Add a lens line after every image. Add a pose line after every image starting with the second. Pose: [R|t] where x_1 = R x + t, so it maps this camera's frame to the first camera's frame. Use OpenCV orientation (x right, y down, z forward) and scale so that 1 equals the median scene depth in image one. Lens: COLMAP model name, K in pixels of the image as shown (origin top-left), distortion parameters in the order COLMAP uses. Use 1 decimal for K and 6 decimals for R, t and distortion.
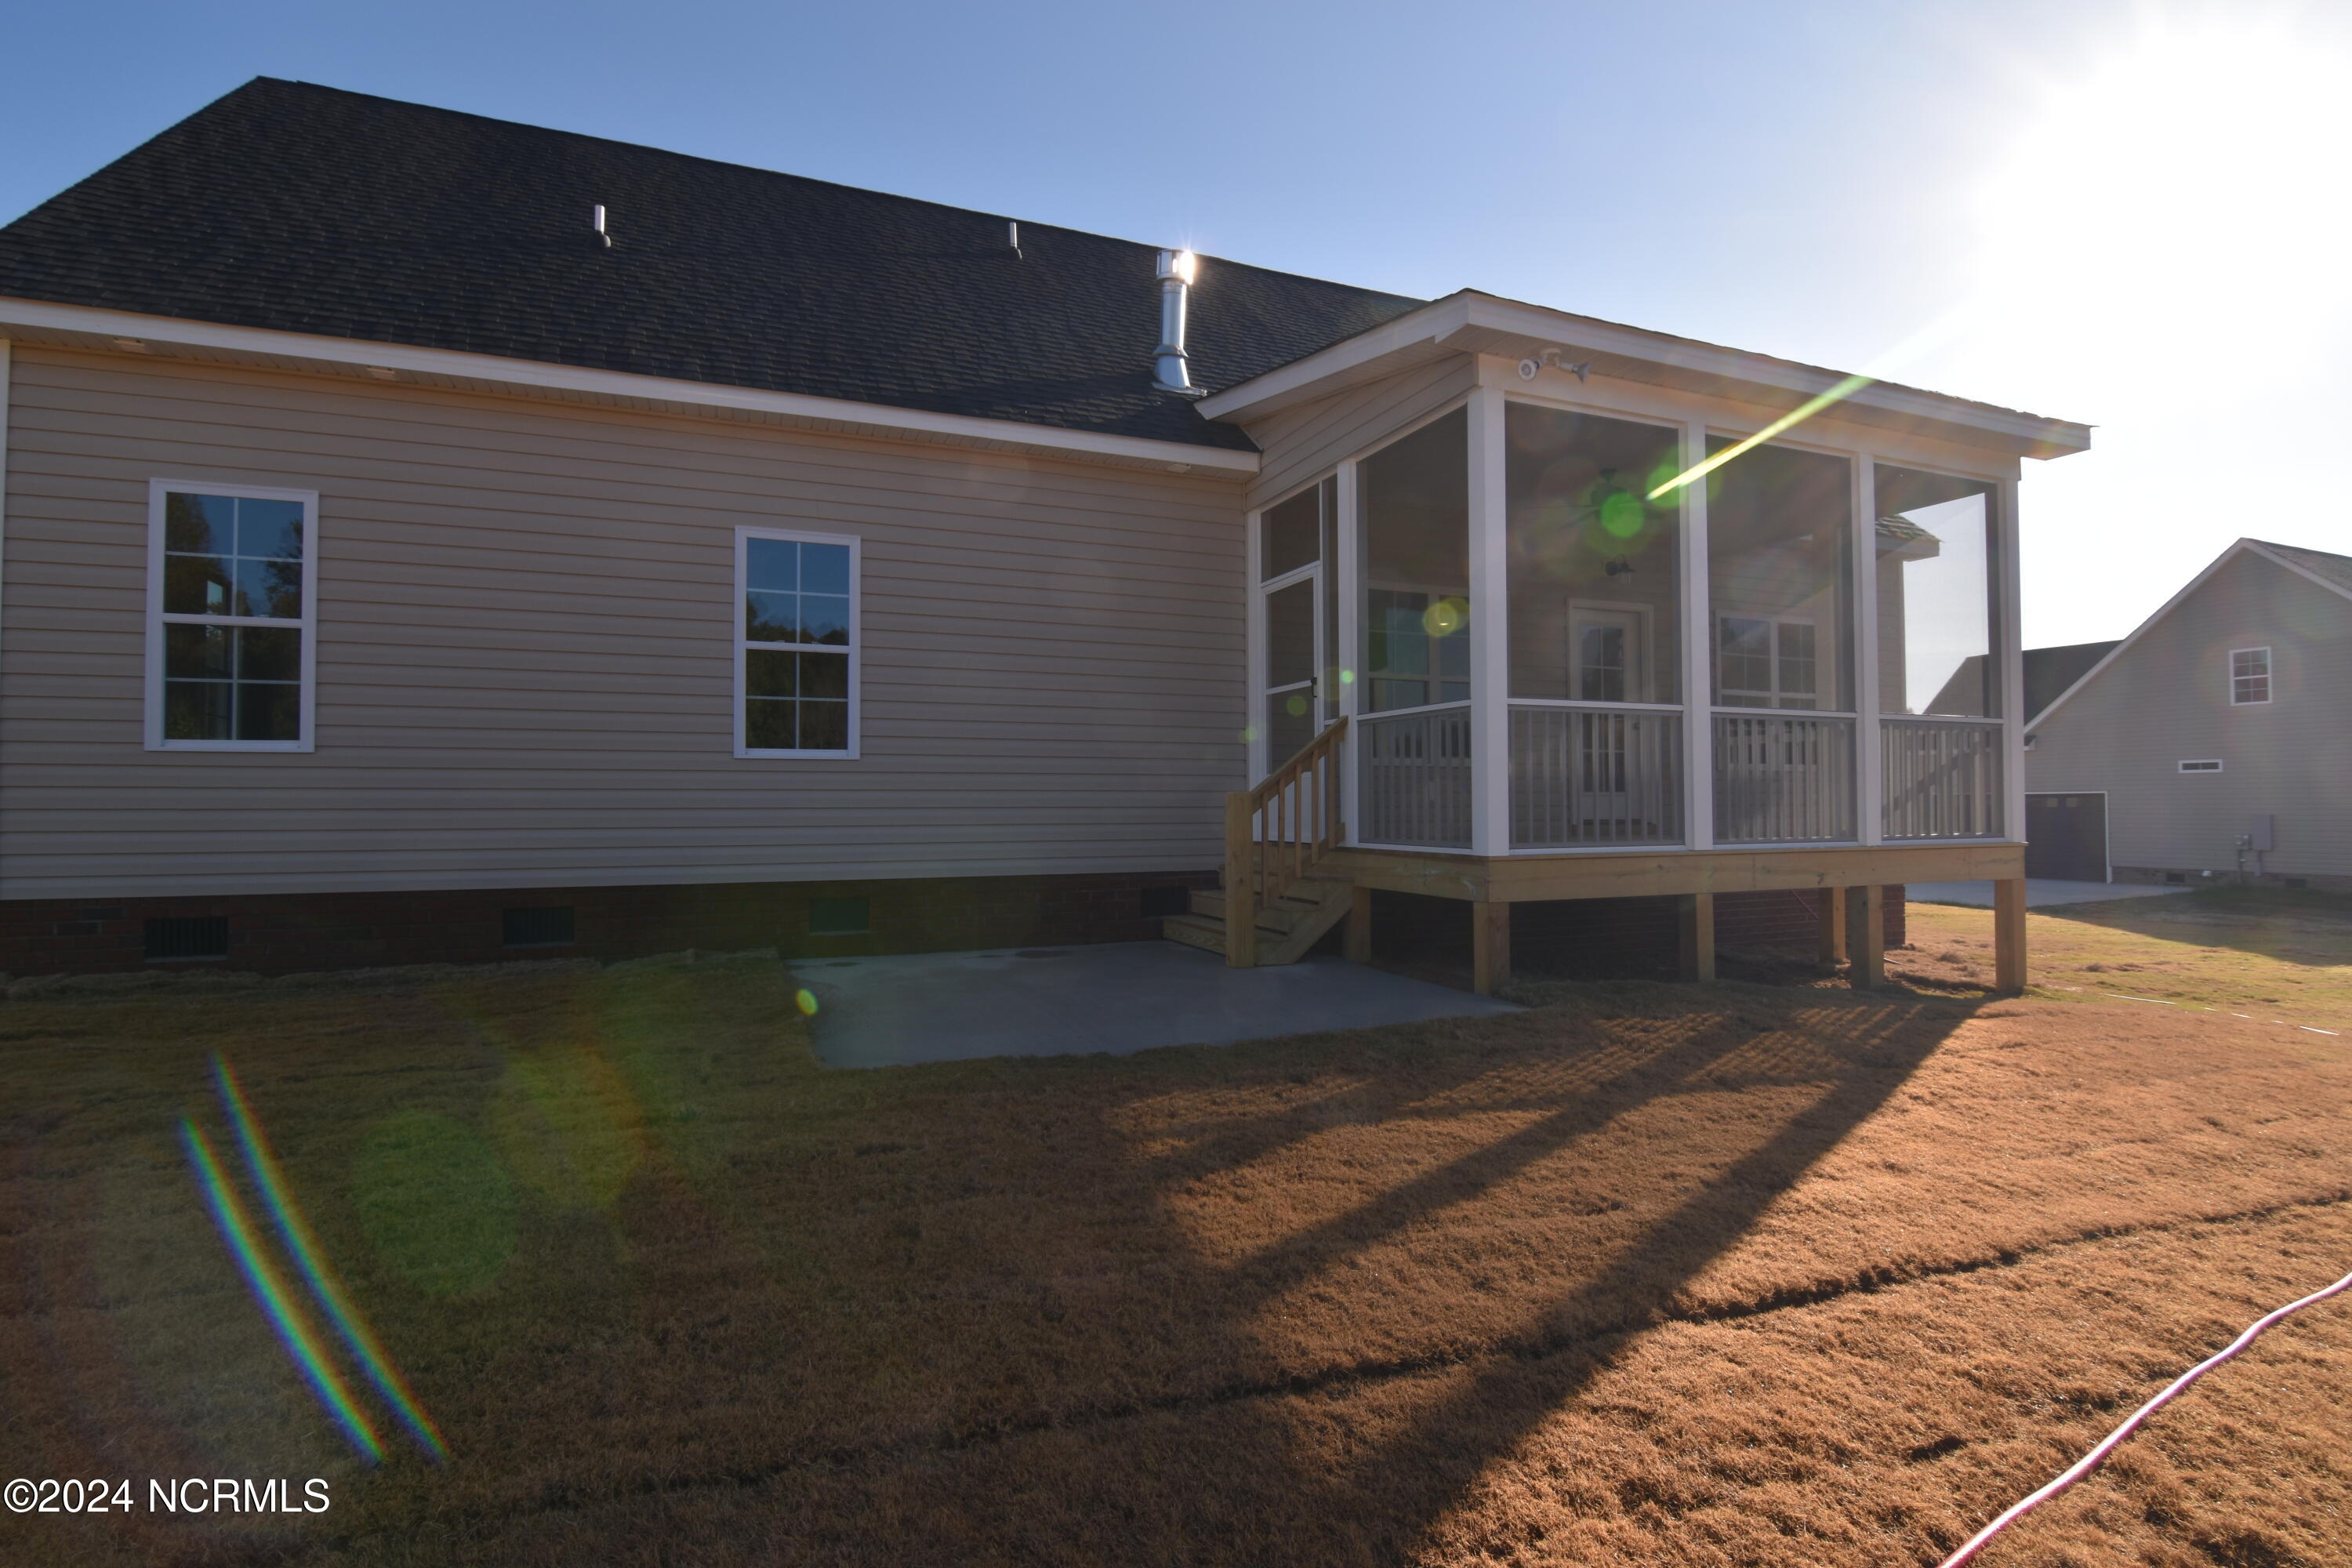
lens RADIAL K [[1146.7, 0, 1182.7], [0, 1146.7, 777.7], [0, 0, 1]] dist [-0.010313, -0.006257]
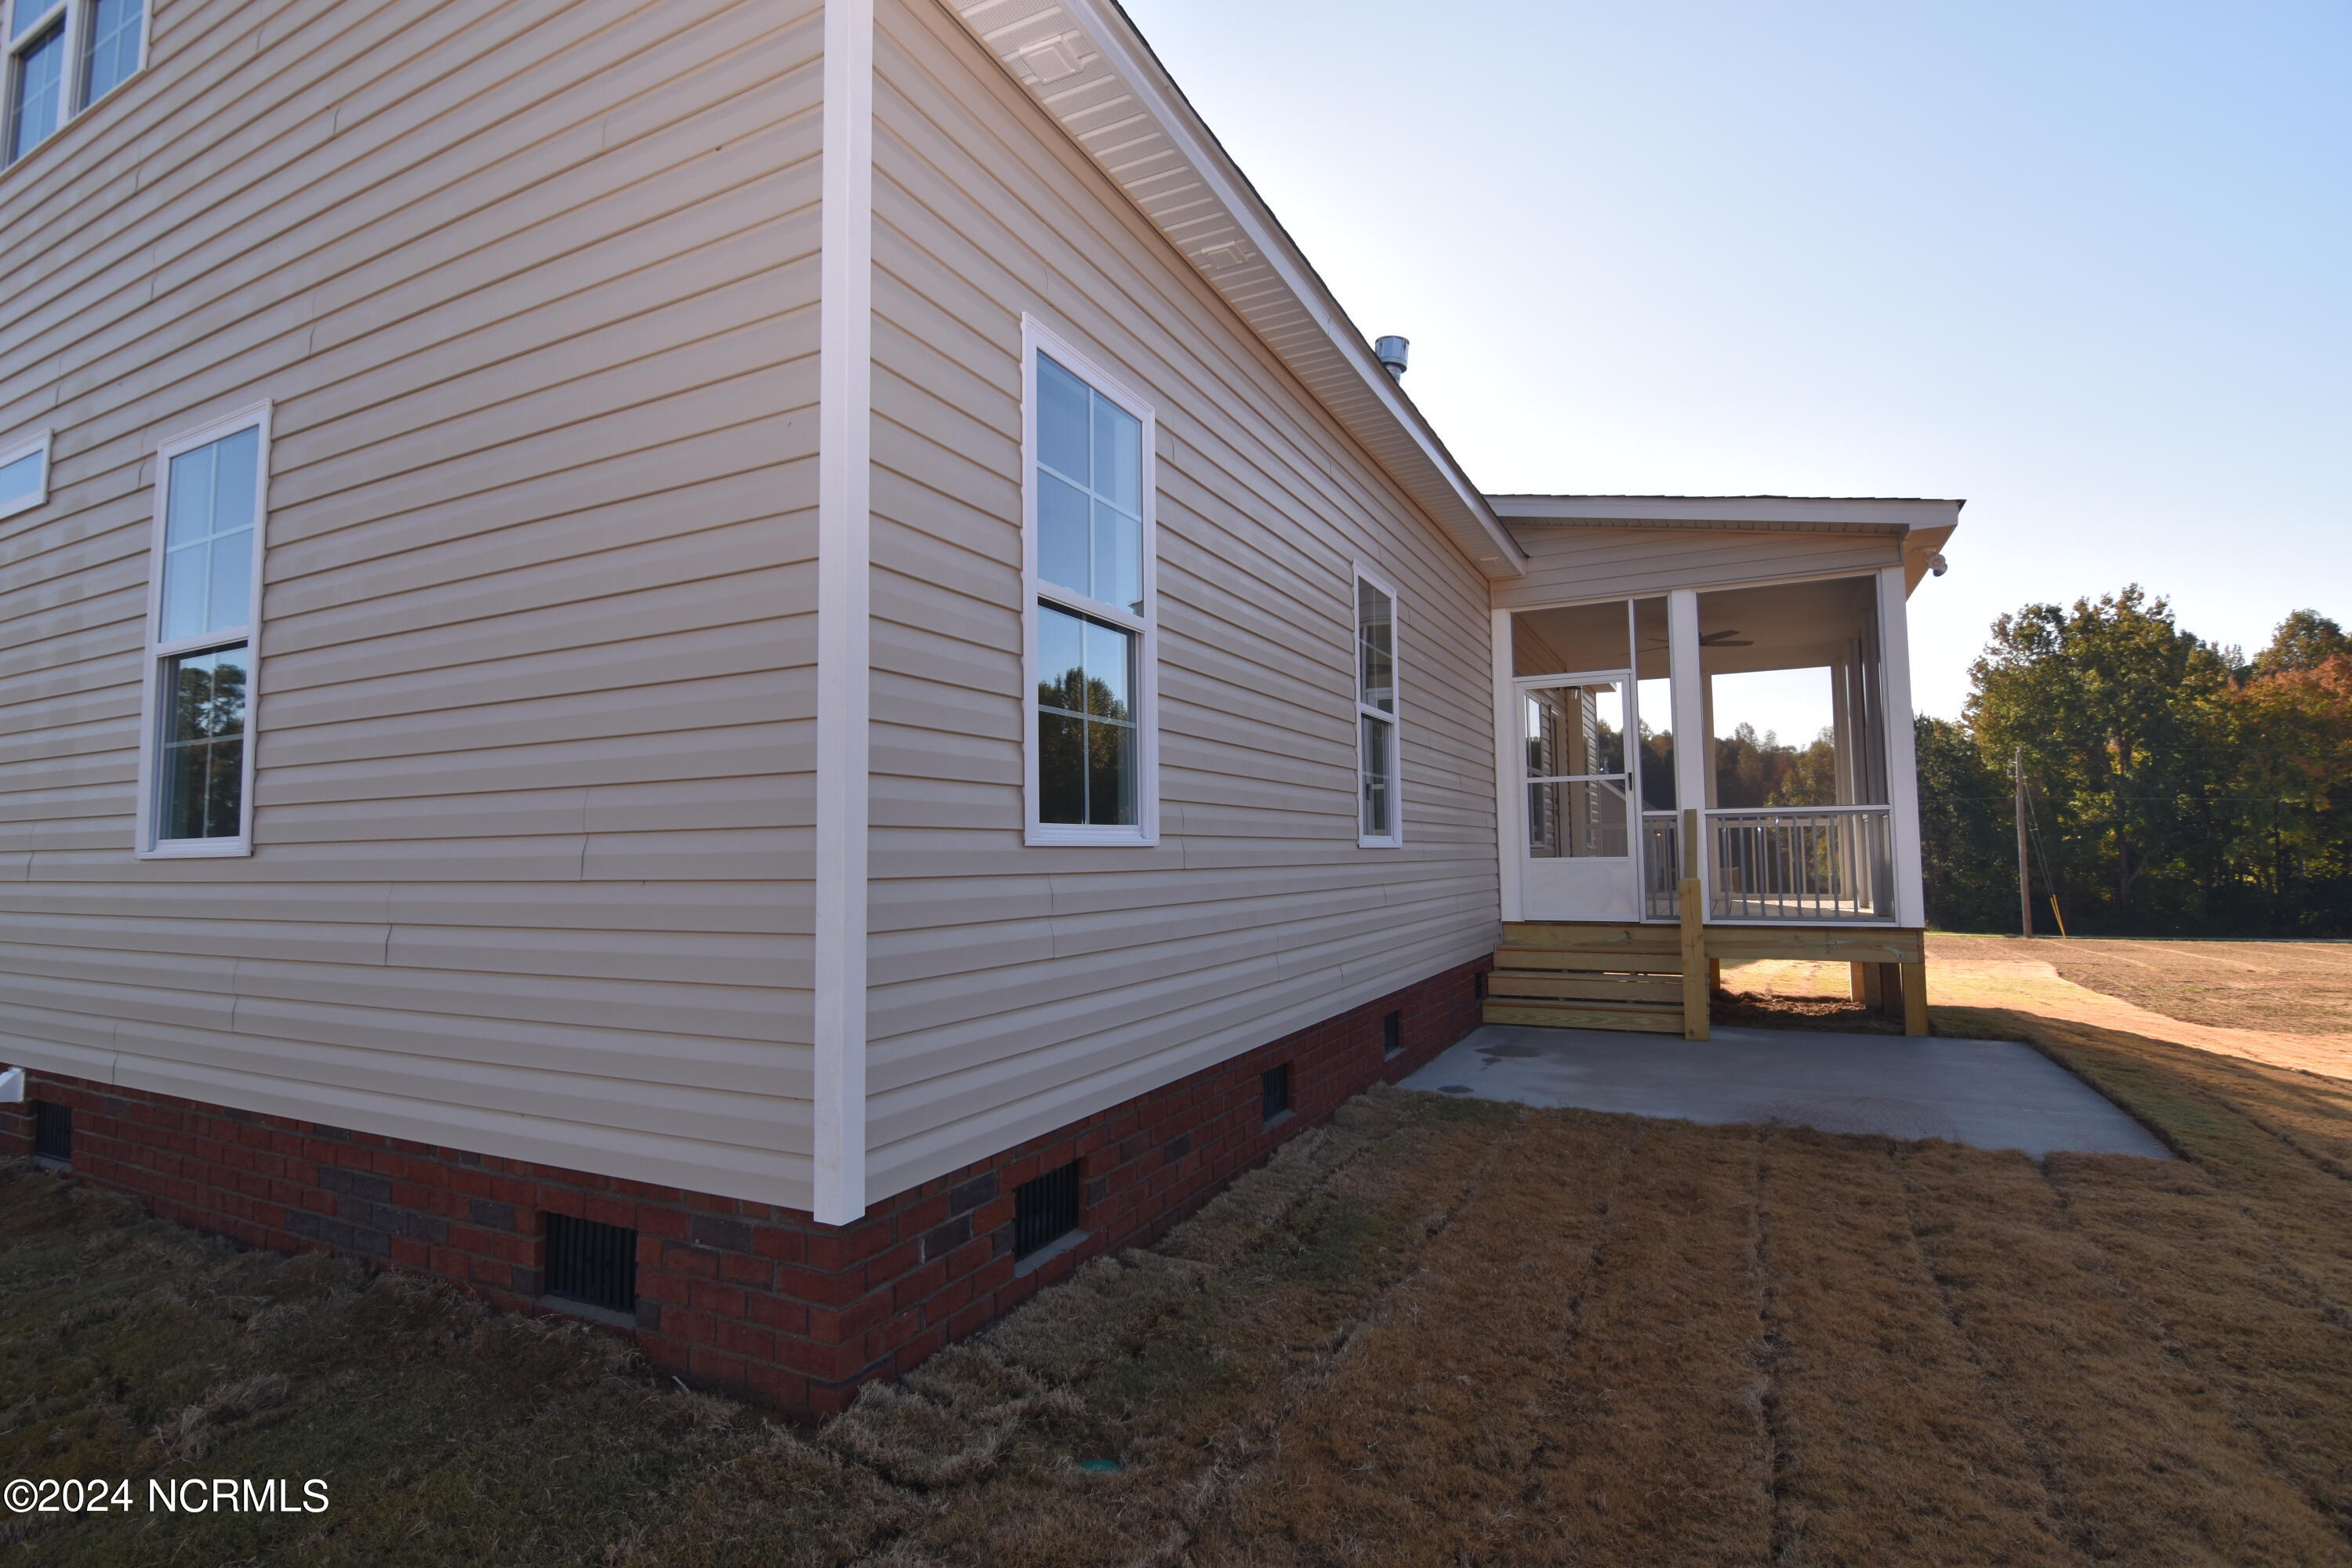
lens RADIAL K [[1146.7, 0, 1167.3], [0, 1146.7, 769.7], [0, 0, 1]] dist [-0.010313, -0.006257]
pose [[0.752178, 0.043117, 0.657548, -1.052579], [-0.006183, 0.998275, -0.058387, -0.024814], [-0.658931, 0.039852, 0.751147, 0.503191]]
